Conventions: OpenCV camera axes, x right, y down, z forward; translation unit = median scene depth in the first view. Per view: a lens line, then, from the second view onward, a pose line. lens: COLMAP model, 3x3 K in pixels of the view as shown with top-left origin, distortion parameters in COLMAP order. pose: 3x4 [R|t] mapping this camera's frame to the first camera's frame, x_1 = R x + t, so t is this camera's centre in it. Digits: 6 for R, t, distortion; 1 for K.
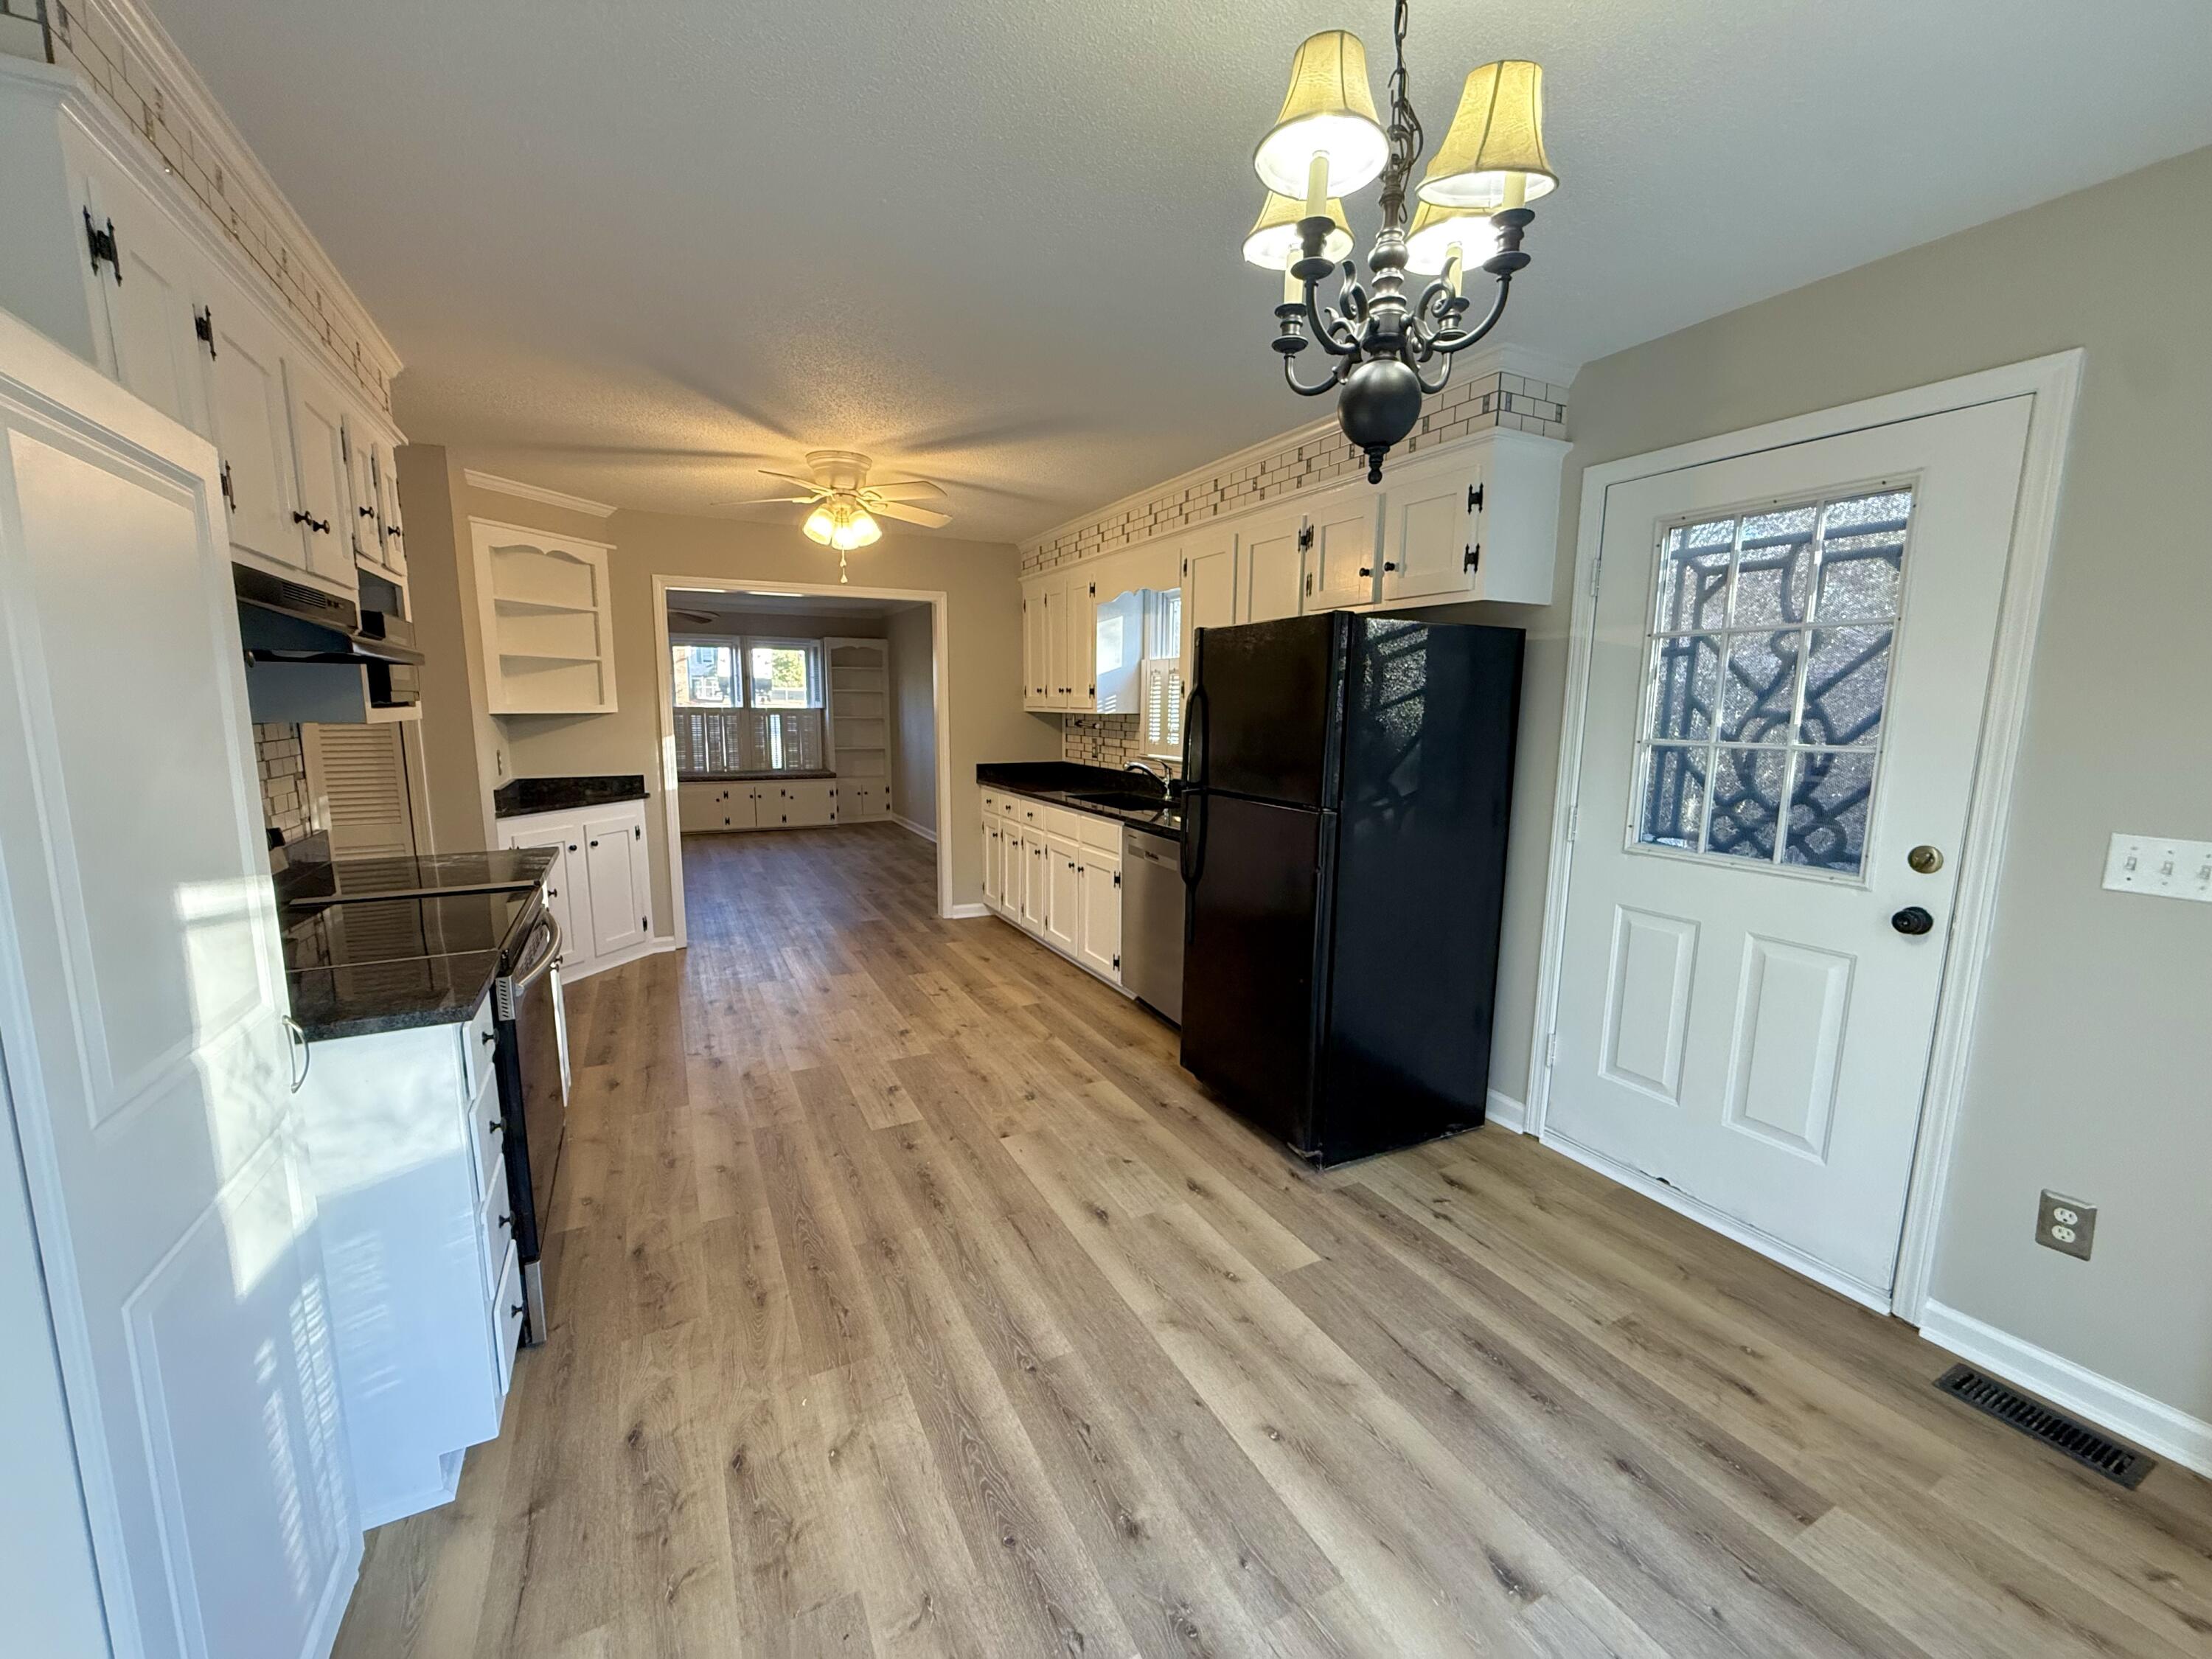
lens RADIAL K [[883.1, 0, 1103.1], [0, 883.1, 834.4], [0, 0, 1]] dist [0.000832, -0.000924]
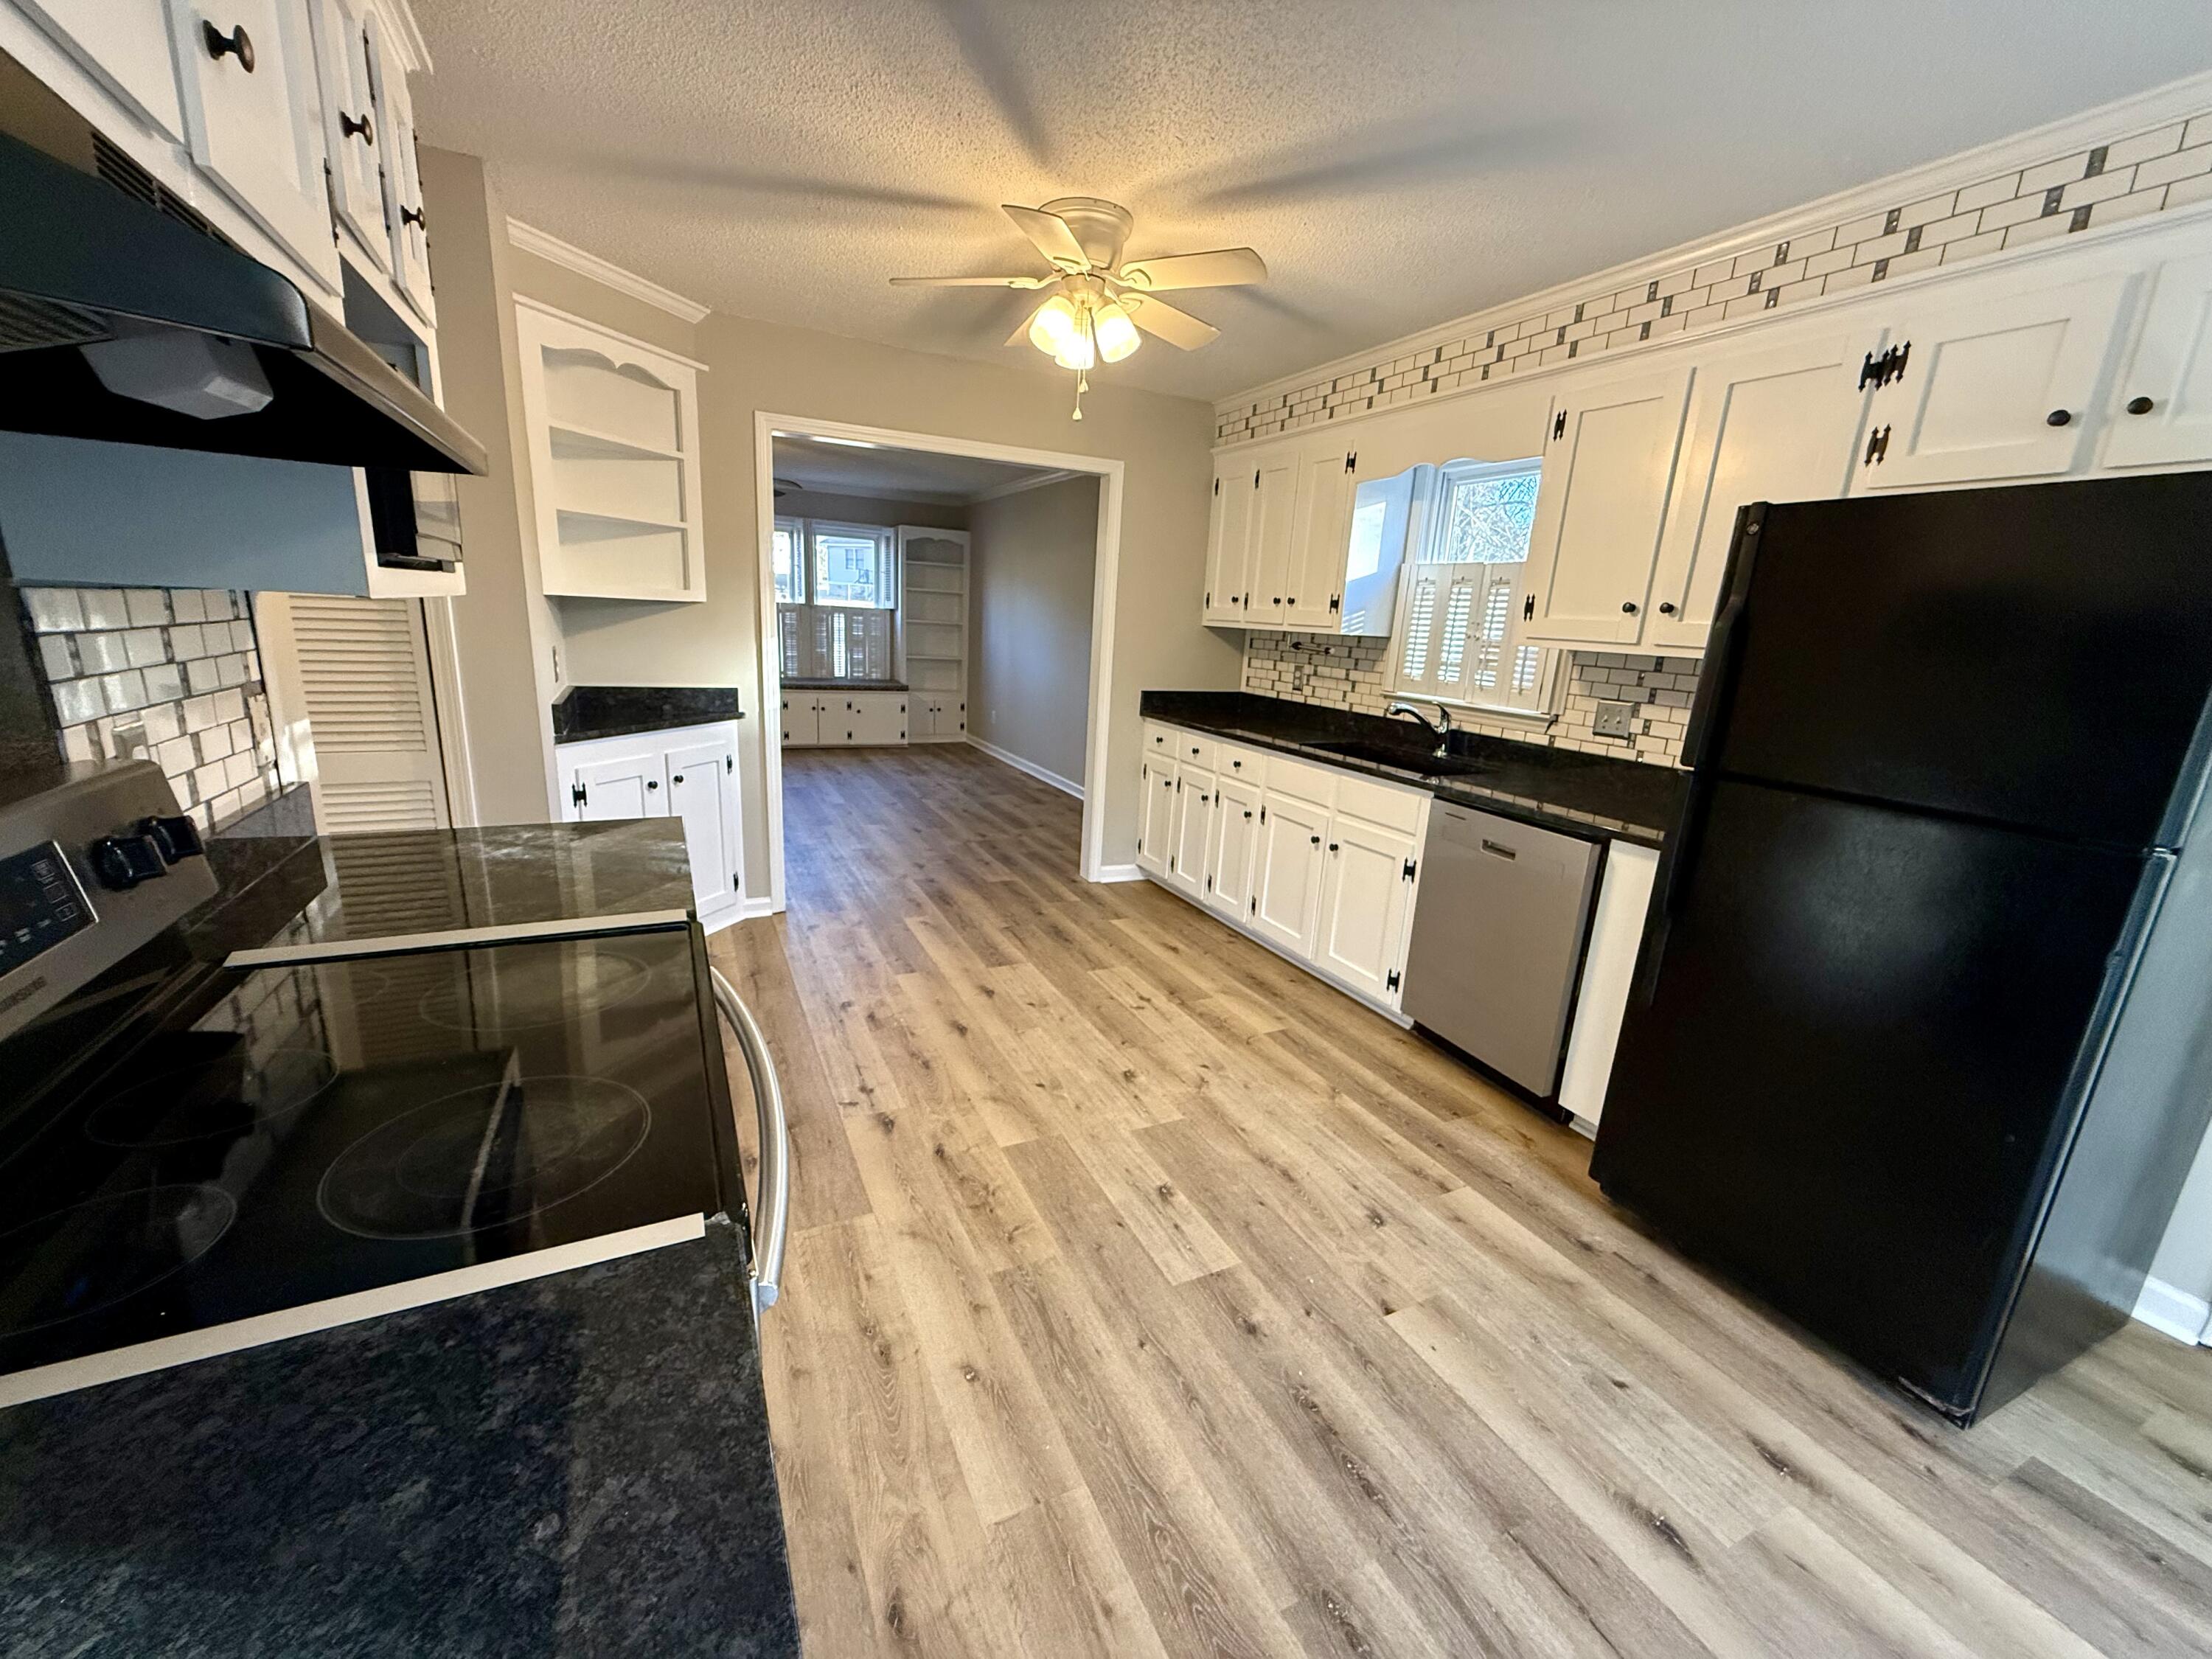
lens RADIAL K [[883.1, 0, 1102.8], [0, 883.1, 834.0], [0, 0, 1]] dist [0.000832, -0.000924]
pose [[0.998737, 0.049911, -0.005847, -0.235727], [-0.049151, 0.994443, 0.093101, -0.034210], [0.010462, -0.092696, 0.995640, 0.284555]]
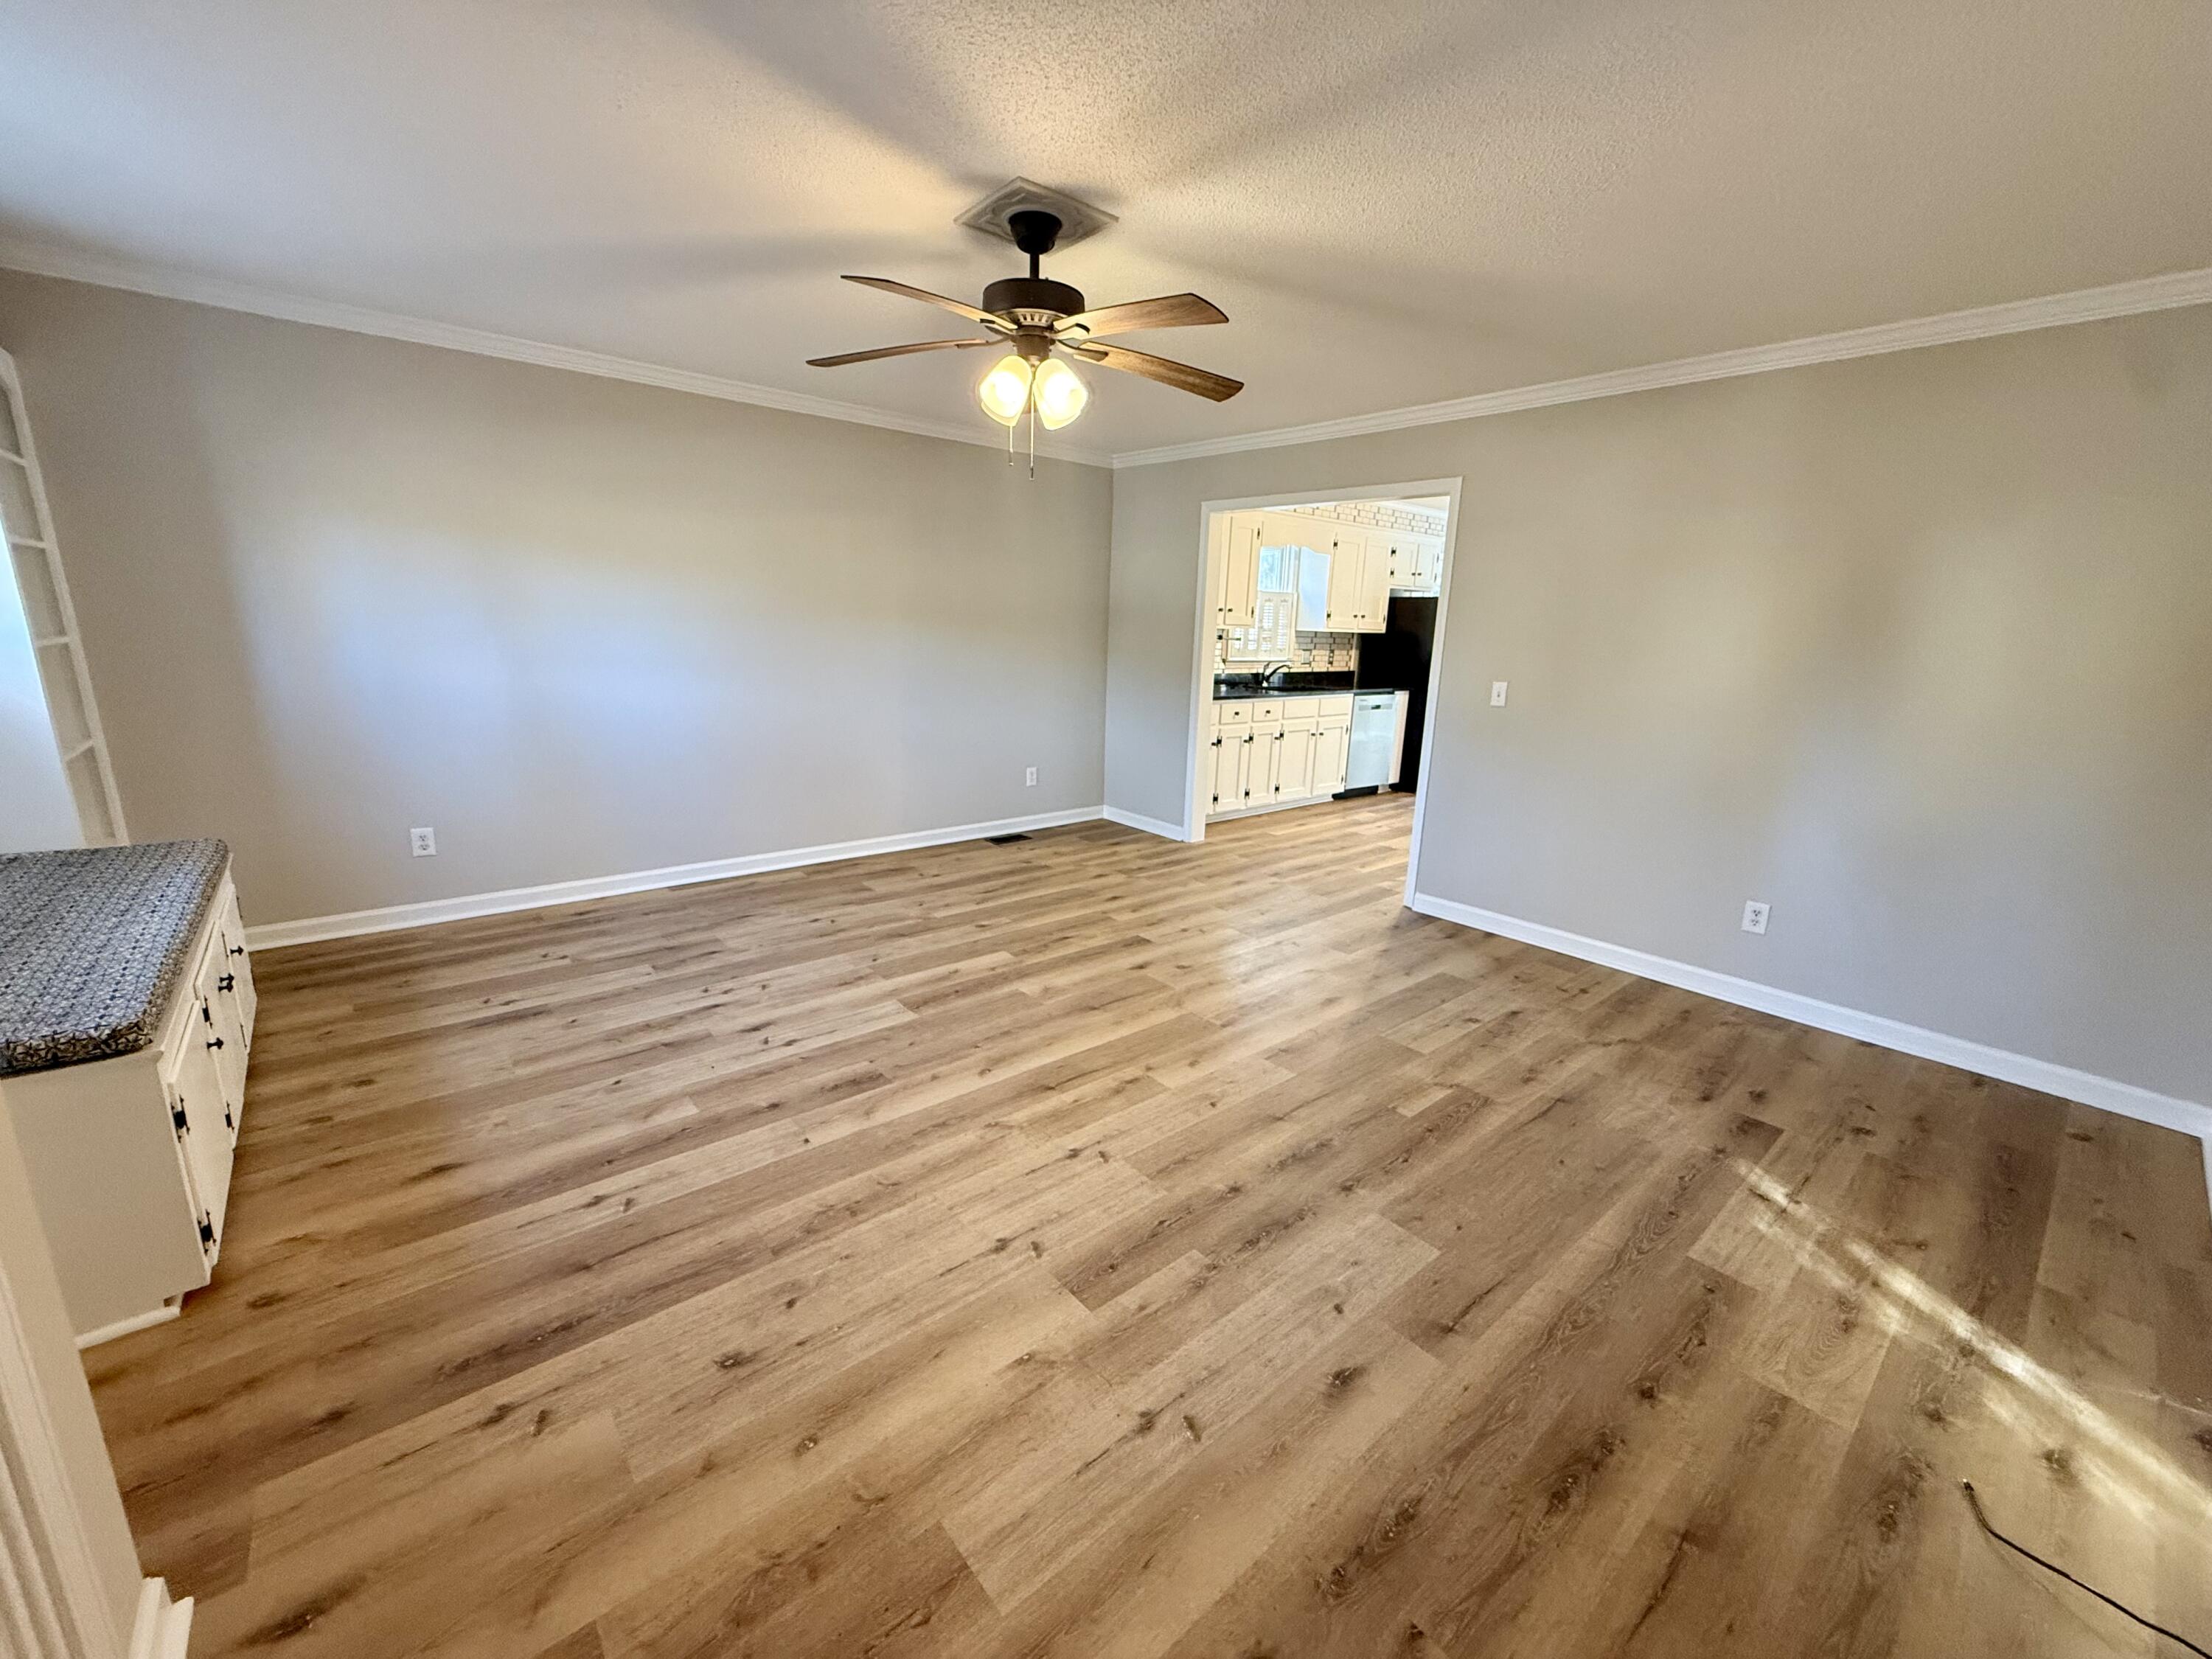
lens RADIAL K [[883.1, 0, 1103.8], [0, 883.1, 830.7], [0, 0, 1]] dist [0.000832, -0.000924]
pose [[-0.228553, -0.245349, 0.942108, -1.567263], [0.111264, 0.954798, 0.275647, -0.293515], [-0.967152, 0.167823, -0.190923, 1.850096]]
